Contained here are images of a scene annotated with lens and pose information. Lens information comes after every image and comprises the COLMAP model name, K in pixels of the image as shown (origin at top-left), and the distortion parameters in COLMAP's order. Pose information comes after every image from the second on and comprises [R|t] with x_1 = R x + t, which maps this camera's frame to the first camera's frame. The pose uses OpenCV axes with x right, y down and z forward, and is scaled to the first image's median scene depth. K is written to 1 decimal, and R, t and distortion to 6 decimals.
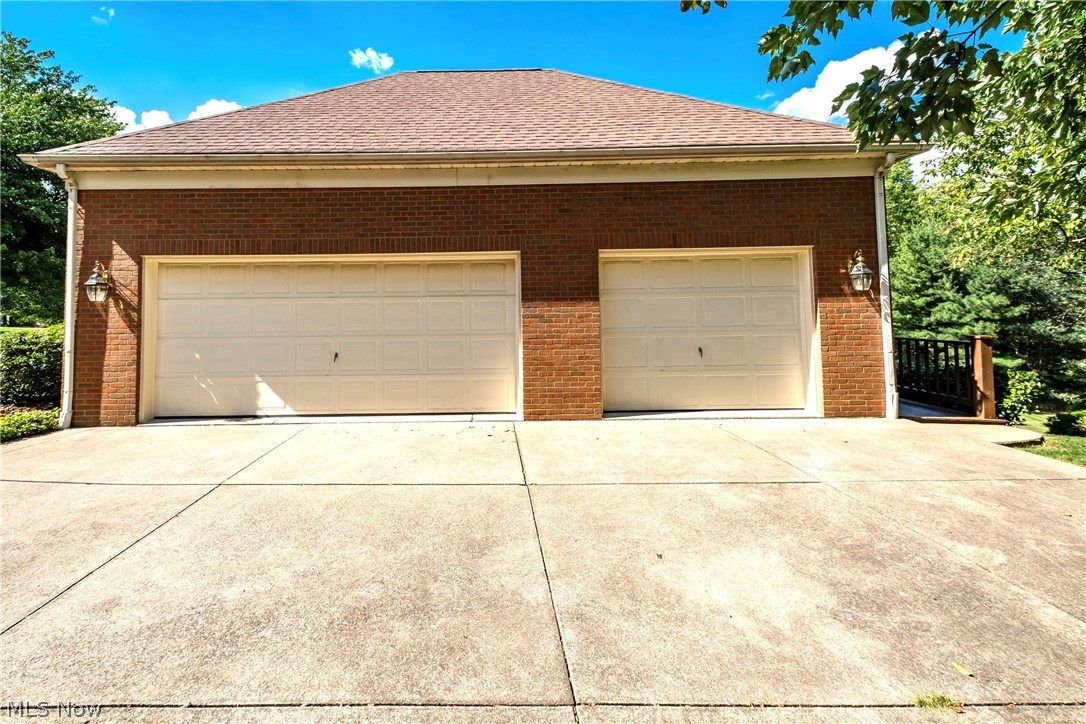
lens RADIAL K [[548.3, 0, 543.0], [0, 548.3, 292.8], [0, 0, 1]] dist [0.019110, 0.000084]
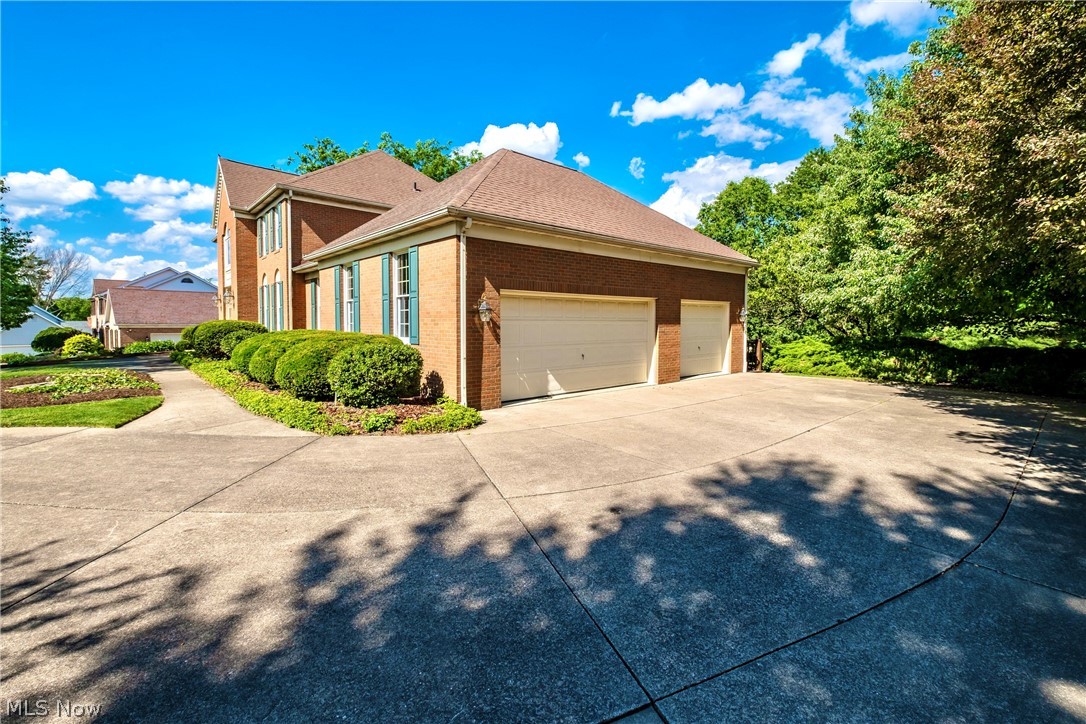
lens RADIAL K [[476.6, 0, 541.6], [0, 476.6, 361.7], [0, 0, 1]] dist [0.000168, -0.000003]
pose [[0.742406, -0.042052, 0.668630, -1.470785], [-0.013360, 0.996900, 0.077533, 0.022186], [-0.669817, -0.066494, 0.739543, 0.016800]]
